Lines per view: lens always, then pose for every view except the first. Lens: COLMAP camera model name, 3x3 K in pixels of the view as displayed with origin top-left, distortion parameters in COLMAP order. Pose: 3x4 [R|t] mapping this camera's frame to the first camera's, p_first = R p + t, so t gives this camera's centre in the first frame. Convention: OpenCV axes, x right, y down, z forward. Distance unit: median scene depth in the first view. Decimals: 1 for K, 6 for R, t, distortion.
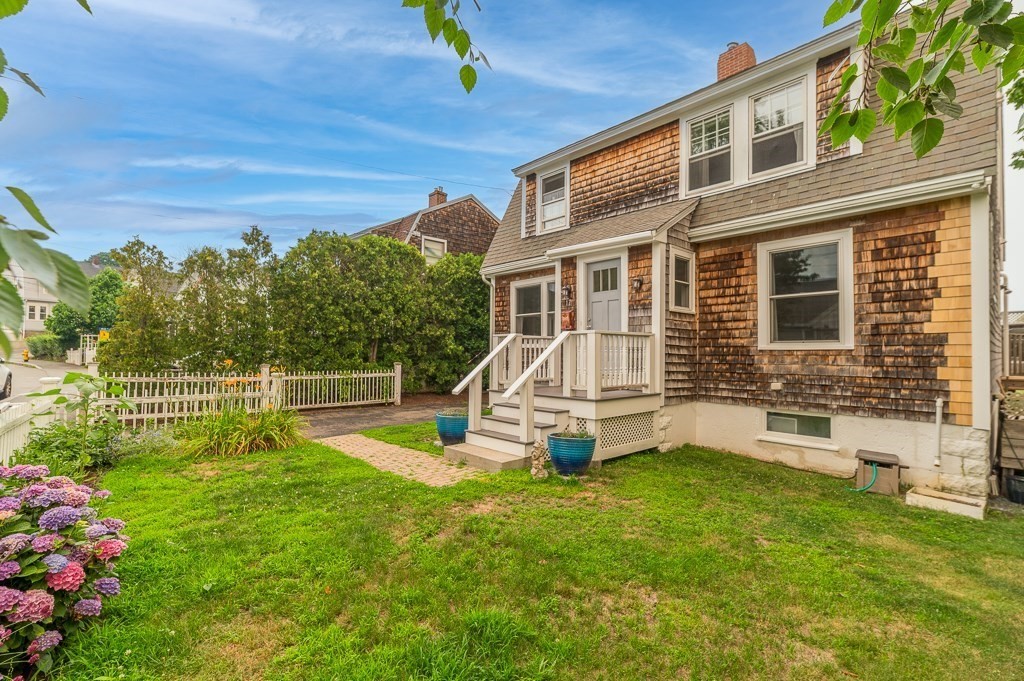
lens RADIAL K [[450.2, 0, 521.6], [0, 450.2, 343.4], [0, 0, 1]] dist [0.000562, -0.000098]
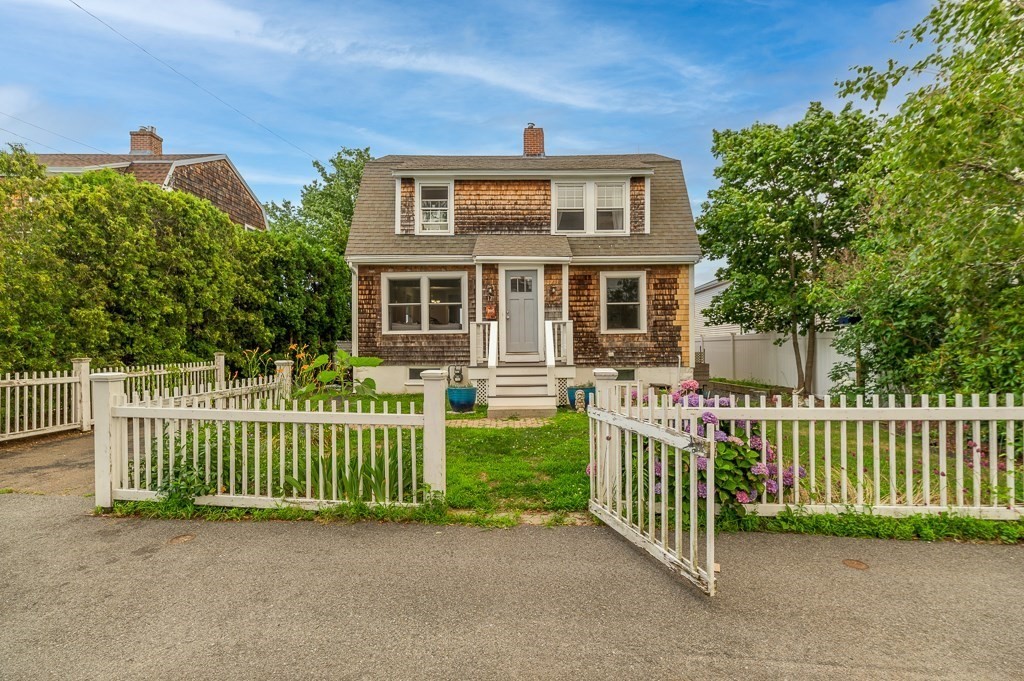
lens RADIAL K [[444.9, 0, 515.7], [0, 444.9, 343.3], [0, 0, 1]] dist [-0.001400, -0.000392]
pose [[0.686633, -0.014002, 0.726869, -0.846457], [-0.000334, 0.999808, 0.019576, 0.015178], [-0.727004, -0.013684, 0.686497, 0.066320]]
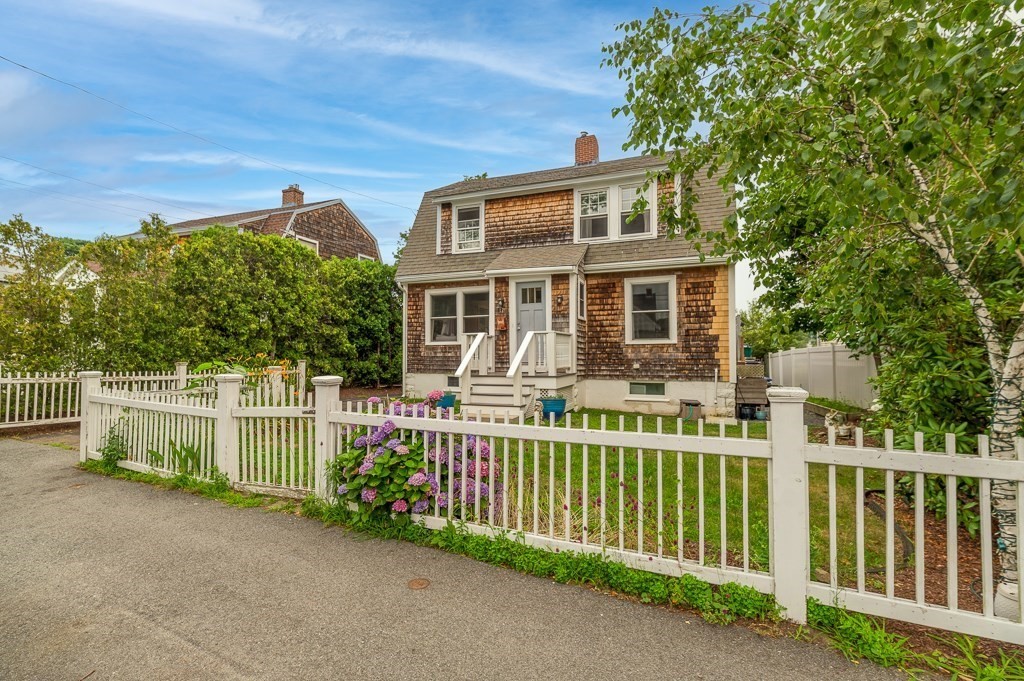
lens RADIAL K [[444.9, 0, 515.7], [0, 444.9, 343.3], [0, 0, 1]] dist [-0.001400, -0.000392]
pose [[0.898482, 0.000708, 0.439009, -0.480975], [0.001211, 0.999991, -0.004091, 0.015050], [-0.439008, 0.004208, 0.898473, -0.236516]]
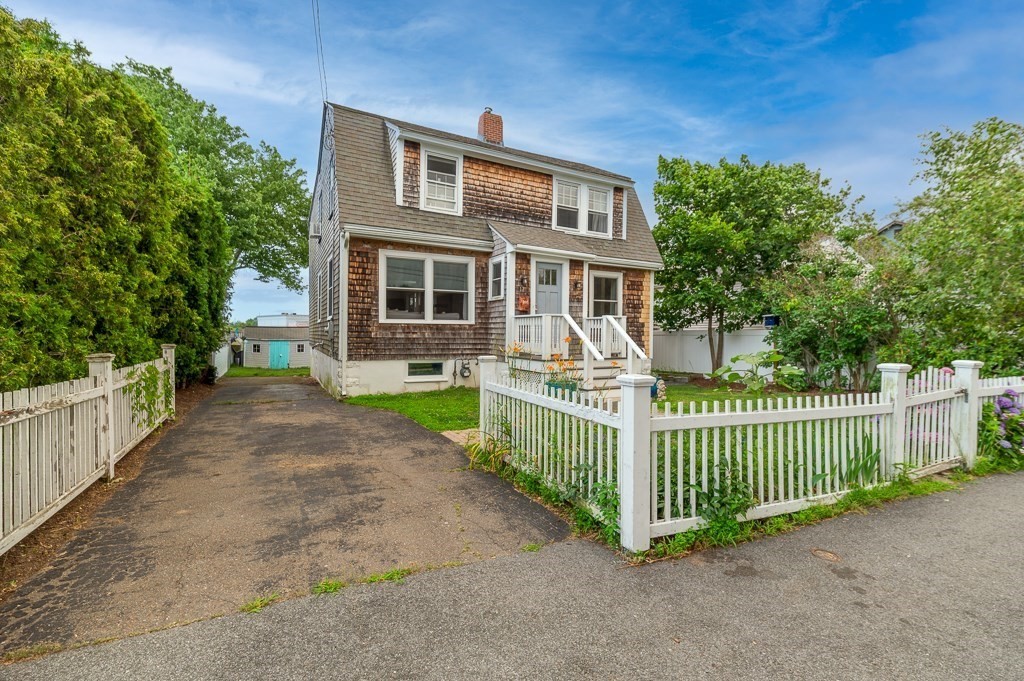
lens RADIAL K [[444.9, 0, 515.7], [0, 444.9, 343.3], [0, 0, 1]] dist [-0.001400, -0.000392]
pose [[0.250672, -0.024645, 0.967758, -1.194997], [-0.024244, 0.999203, 0.031726, 0.023045], [-0.967769, -0.031415, 0.249874, 0.761238]]
